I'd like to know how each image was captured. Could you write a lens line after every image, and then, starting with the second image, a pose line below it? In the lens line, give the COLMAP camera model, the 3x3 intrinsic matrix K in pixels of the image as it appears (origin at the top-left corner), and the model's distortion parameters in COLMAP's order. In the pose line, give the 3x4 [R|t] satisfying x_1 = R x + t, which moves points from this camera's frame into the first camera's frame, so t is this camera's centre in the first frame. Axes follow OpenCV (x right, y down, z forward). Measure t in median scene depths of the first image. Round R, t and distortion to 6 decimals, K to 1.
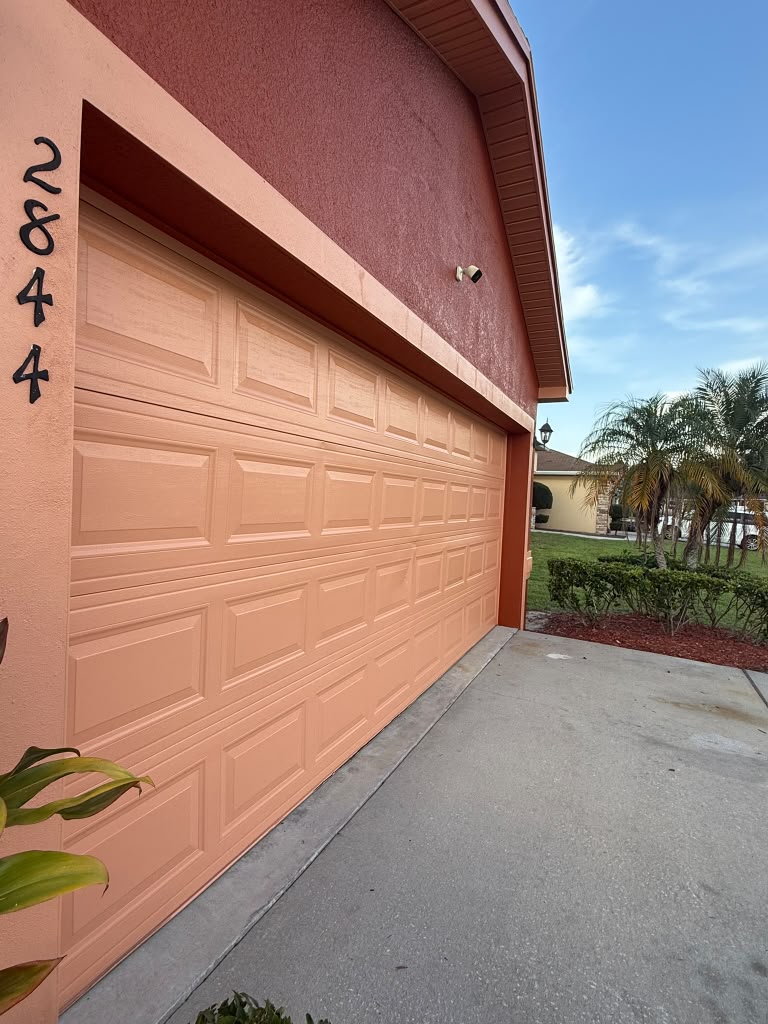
lens RADIAL K [[493.6, 0, 384.0], [0, 493.6, 512.0], [0, 0, 1]] dist [-0.000776, 0.000067]
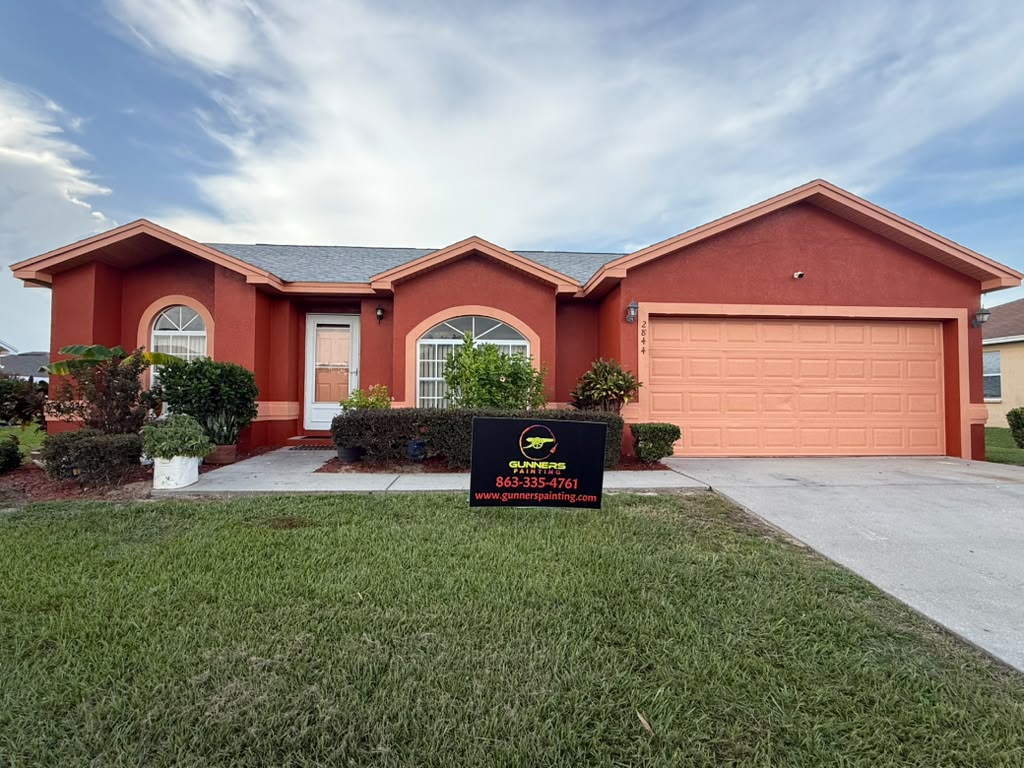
lens RADIAL K [[493.6, 0, 512.0], [0, 493.6, 384.0], [0, 0, 1]] dist [-0.000776, 0.000067]
pose [[0.511118, -0.073660, -0.856349, 1.529717], [-0.011858, 0.995622, -0.092717, 0.314180], [0.859429, 0.057544, 0.508007, -1.484765]]
